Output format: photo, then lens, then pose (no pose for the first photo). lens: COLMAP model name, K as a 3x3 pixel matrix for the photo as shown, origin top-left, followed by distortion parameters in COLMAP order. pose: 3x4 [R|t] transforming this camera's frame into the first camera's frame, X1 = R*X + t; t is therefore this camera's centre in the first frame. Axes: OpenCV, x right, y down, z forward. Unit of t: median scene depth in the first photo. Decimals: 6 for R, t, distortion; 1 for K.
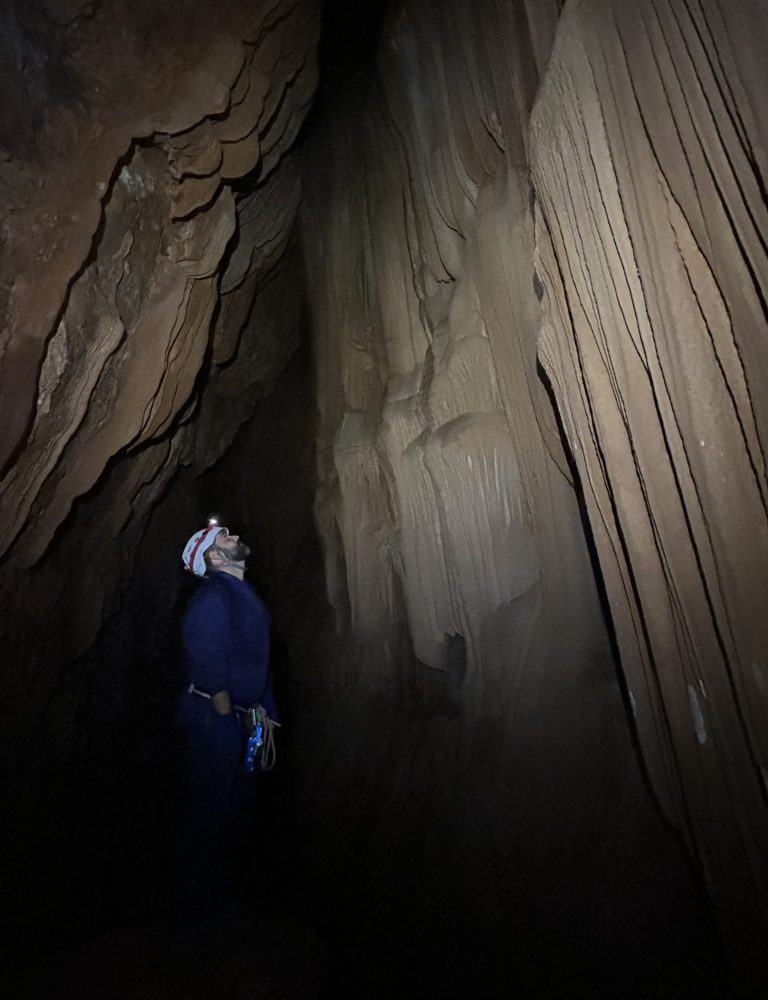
lens RADIAL K [[543.4, 0, 384.0], [0, 543.4, 500.0], [0, 0, 1]] dist [0.002117, -0.000009]
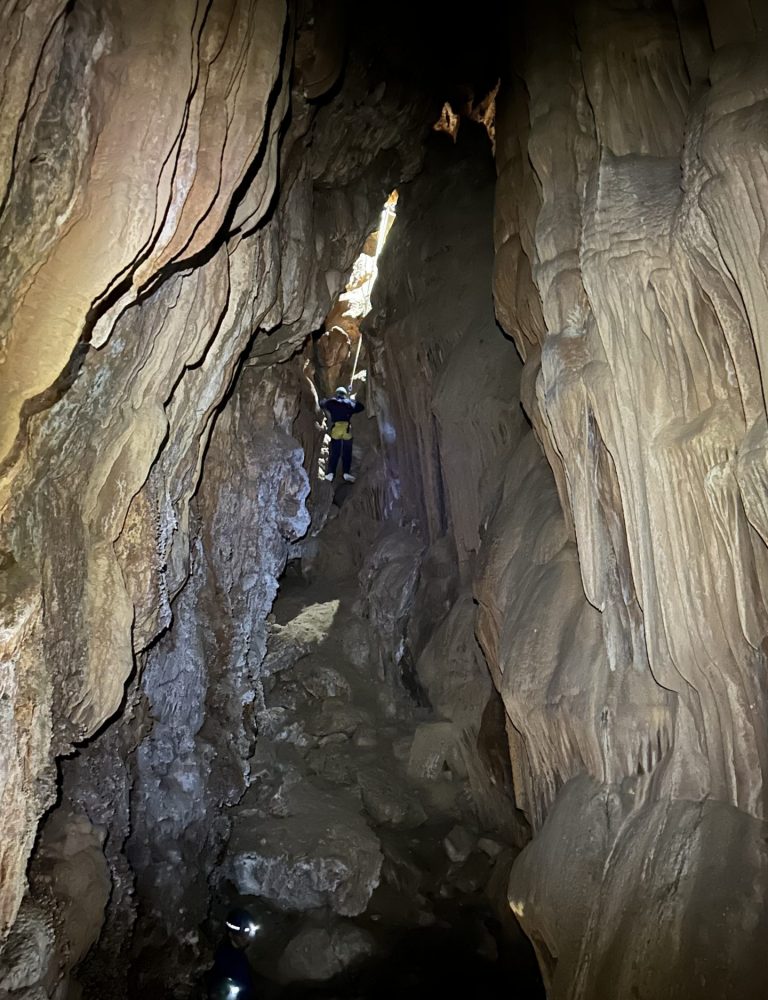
lens RADIAL K [[1013.0, 0, 384.0], [0, 1013.0, 500.0], [0, 0, 1]] dist [0.135247, -0.293804]
pose [[0.967570, -0.053912, -0.246782, -0.053183], [0.080462, 0.991850, 0.098793, 0.007860], [0.239444, -0.115445, 0.964022, 0.147091]]
